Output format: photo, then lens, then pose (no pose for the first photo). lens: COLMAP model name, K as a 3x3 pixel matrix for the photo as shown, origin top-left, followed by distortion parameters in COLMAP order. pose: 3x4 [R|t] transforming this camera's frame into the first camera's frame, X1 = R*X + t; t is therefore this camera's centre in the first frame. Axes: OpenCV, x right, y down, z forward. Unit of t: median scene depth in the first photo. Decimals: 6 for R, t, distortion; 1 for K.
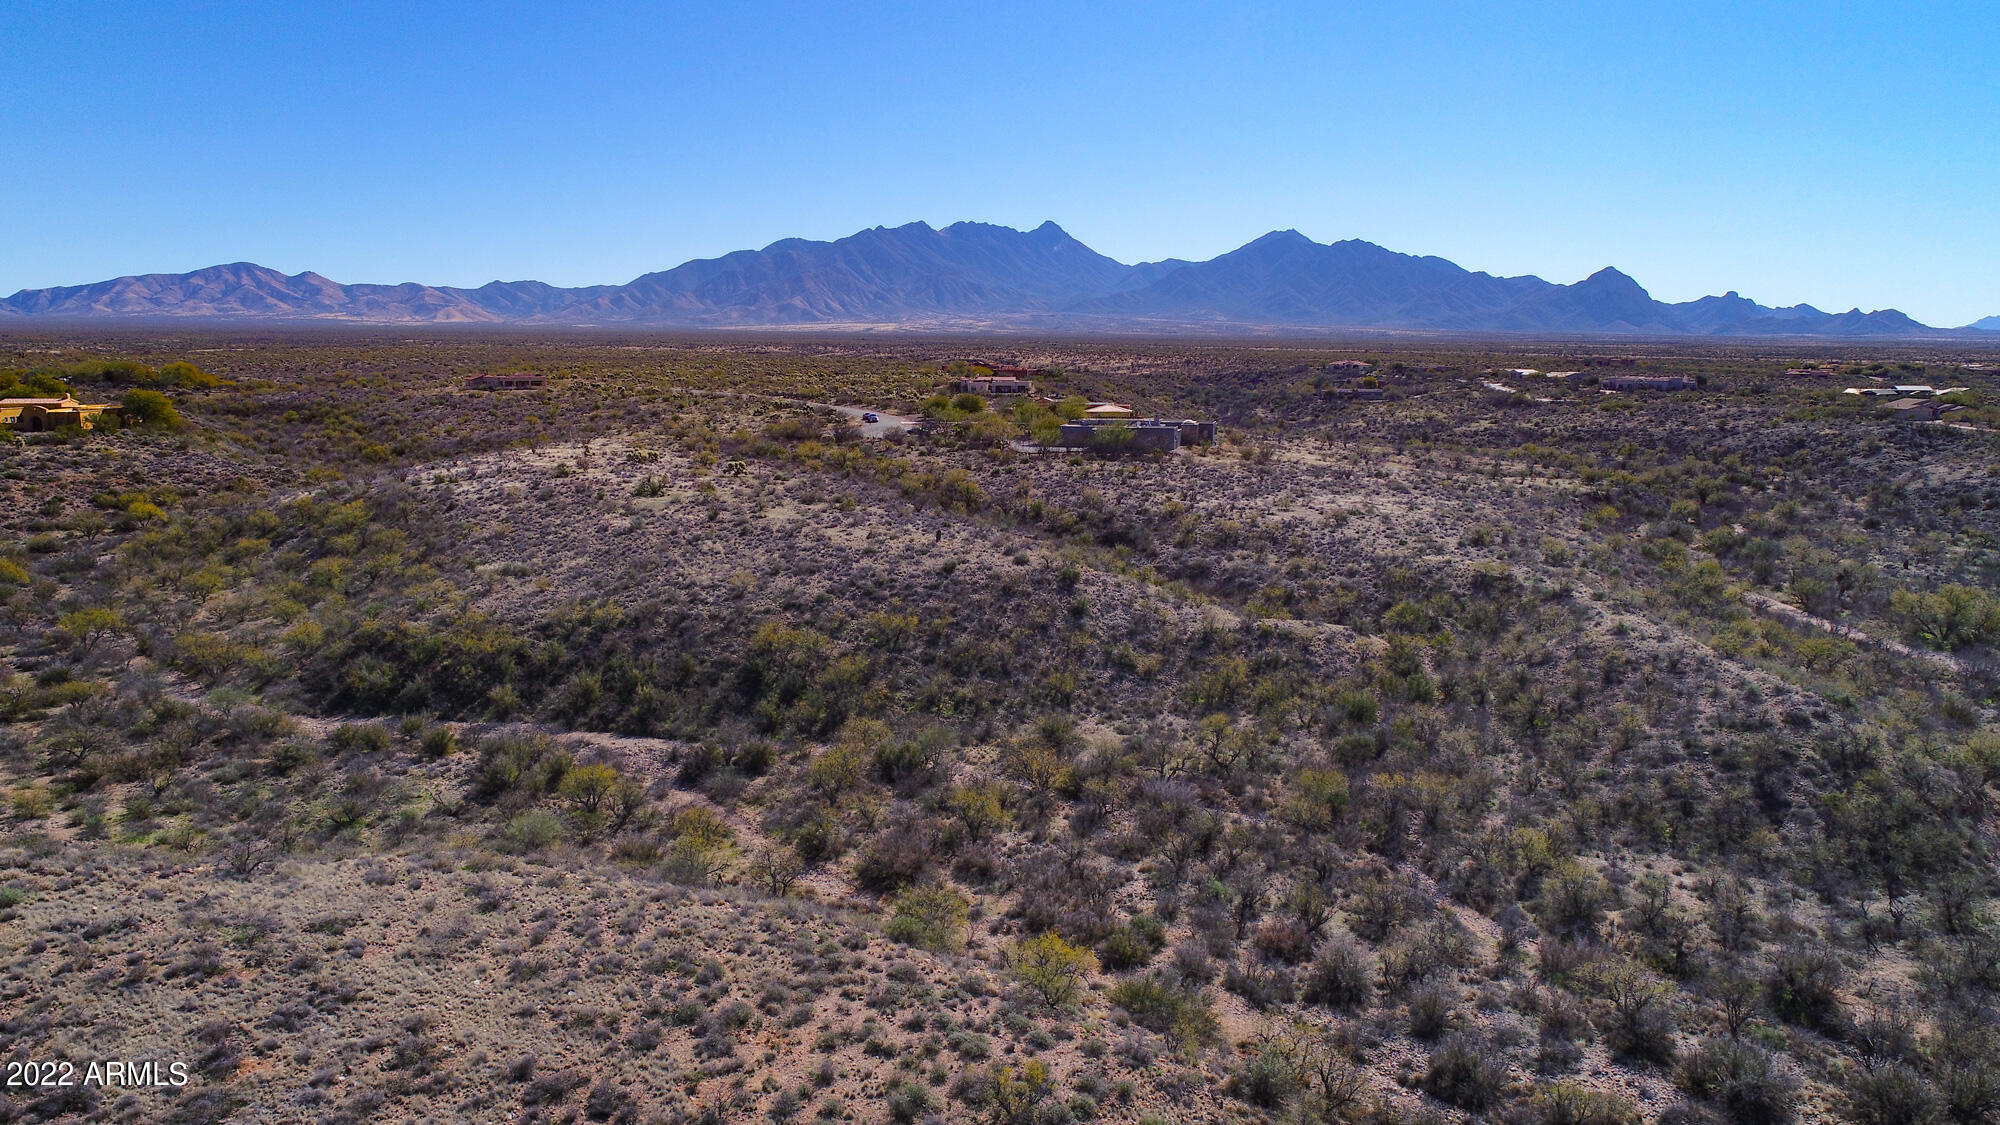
lens RADIAL K [[1362.7, 0, 1017.1], [0, 1362.7, 561.7], [0, 0, 1]] dist [0.003073, -0.001736]
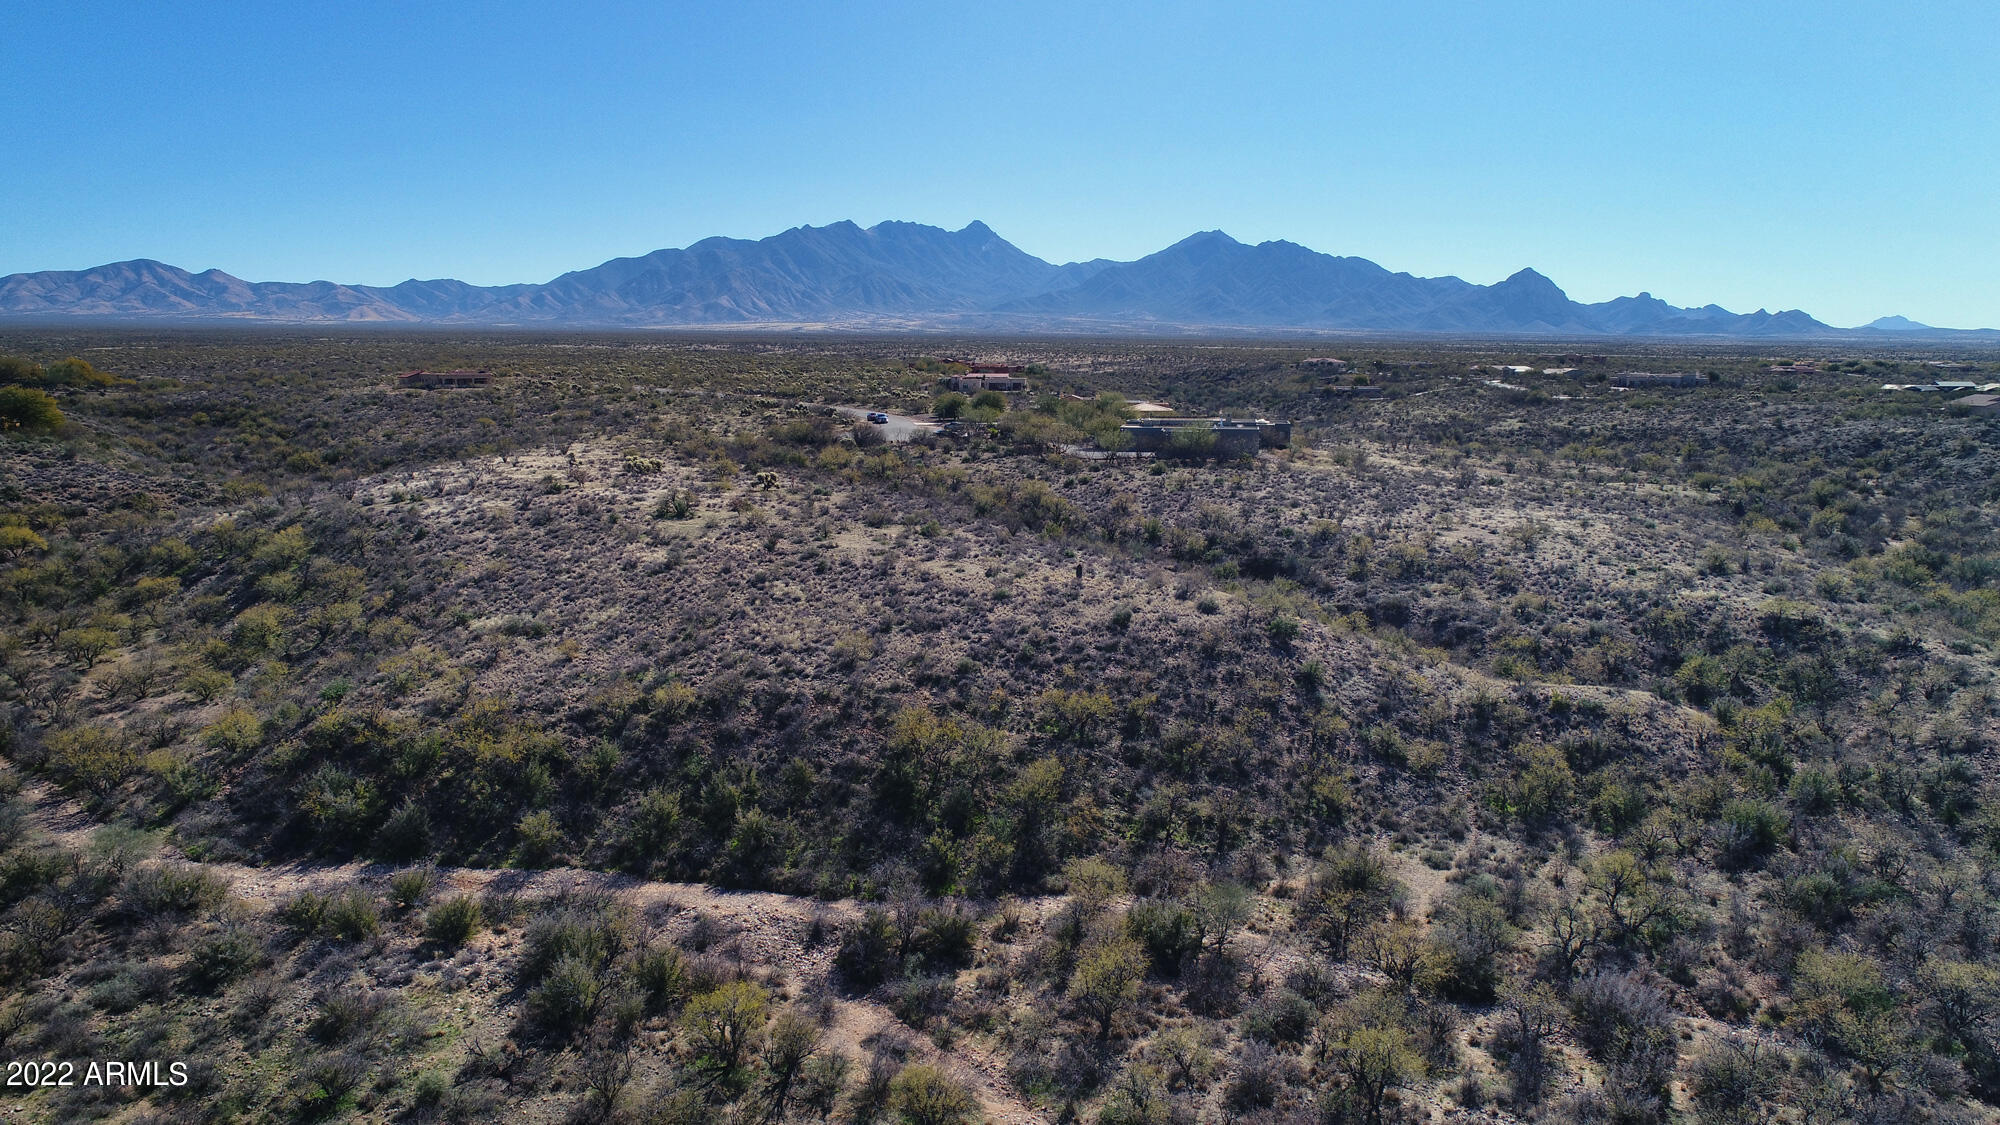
lens RADIAL K [[1355.4, 0, 1014.4], [0, 1355.4, 562.1], [0, 0, 1]] dist [0.000985, 0.000071]
pose [[0.998562, -0.008517, 0.052928, -0.055502], [0.008463, 0.999963, 0.001234, -0.010712], [-0.052937, -0.000785, 0.998598, 0.099257]]
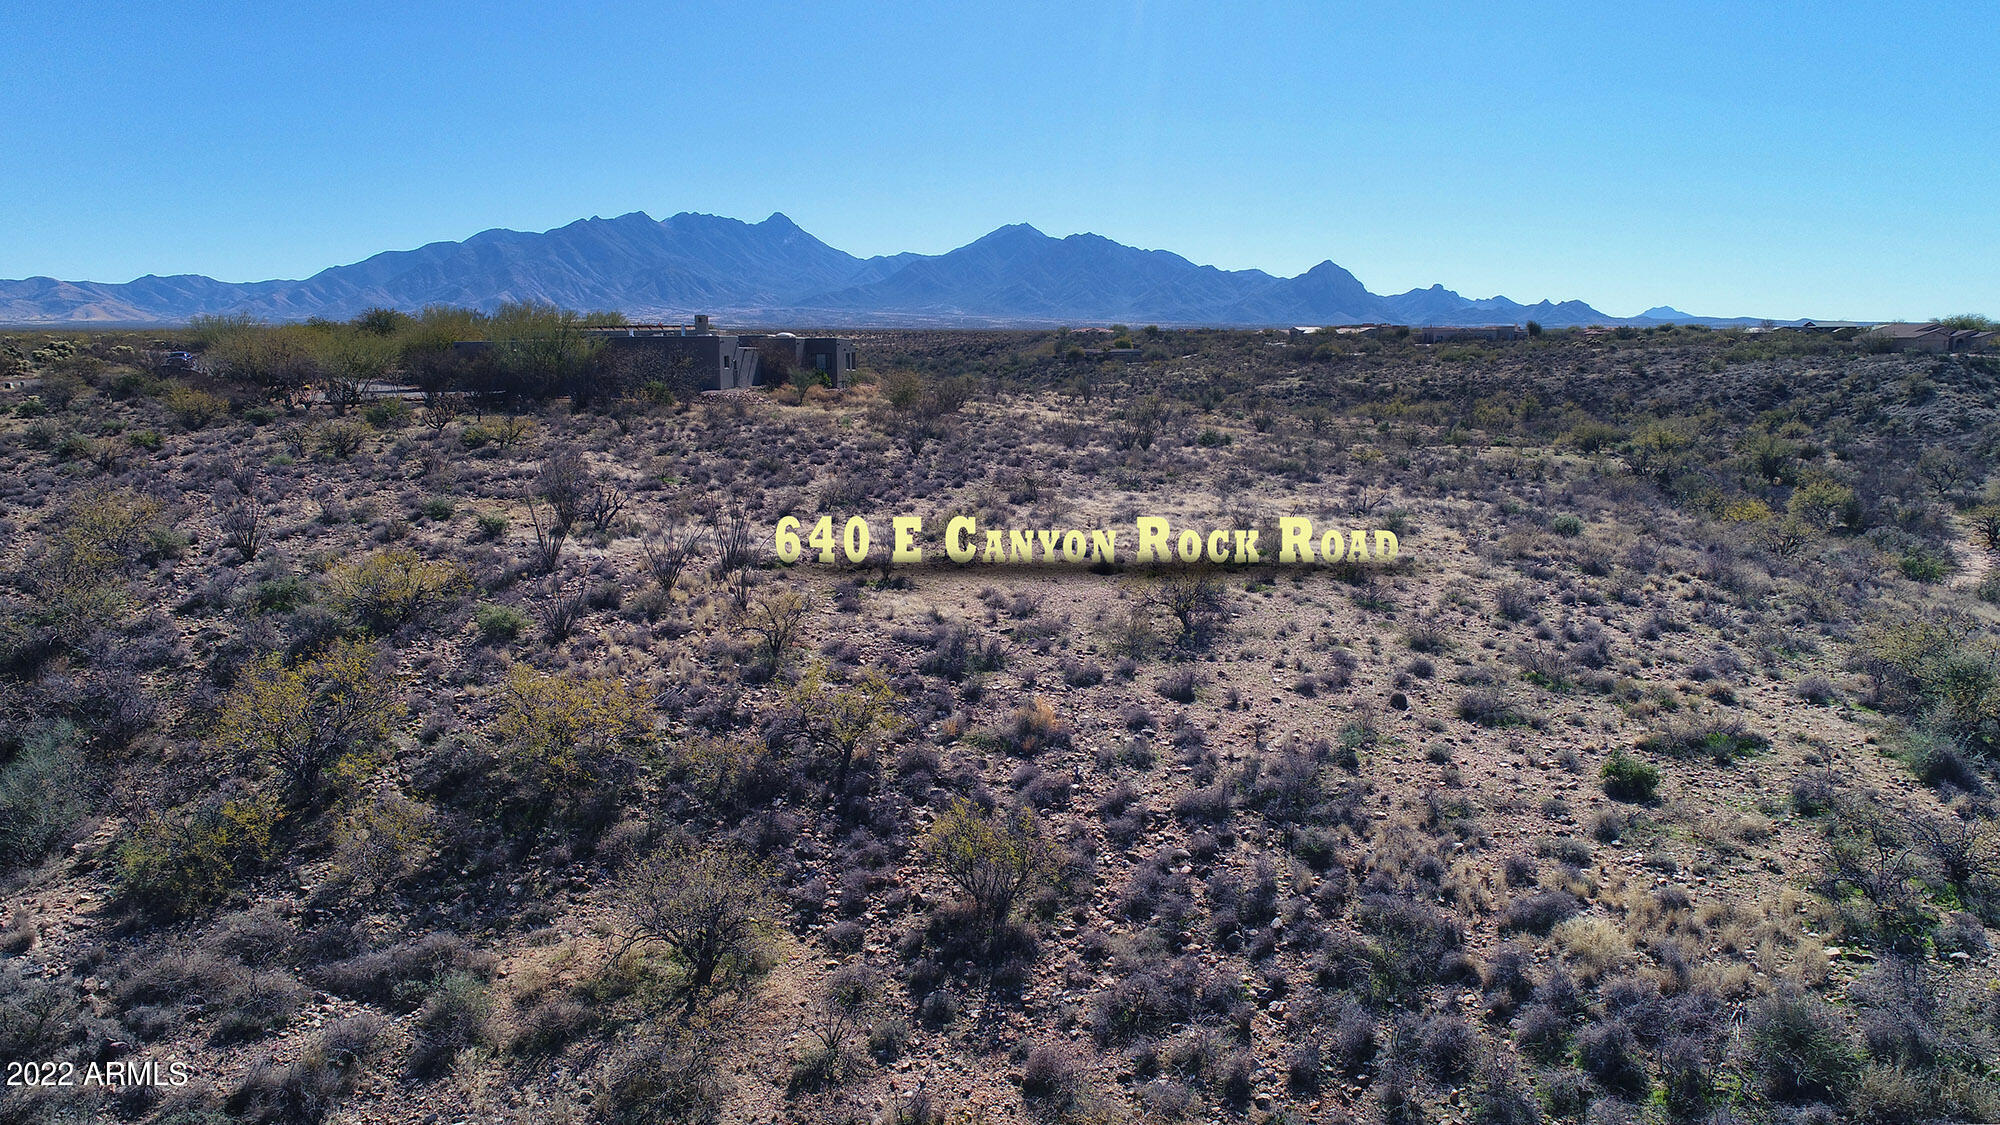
lens RADIAL K [[1355.4, 0, 1014.4], [0, 1355.4, 562.1], [0, 0, 1]] dist [0.000985, 0.000071]
pose [[0.982900, -0.038690, 0.180028, 0.082739], [0.038424, 0.999249, 0.004966, -0.019642], [-0.180085, 0.002036, 0.983649, 0.385688]]
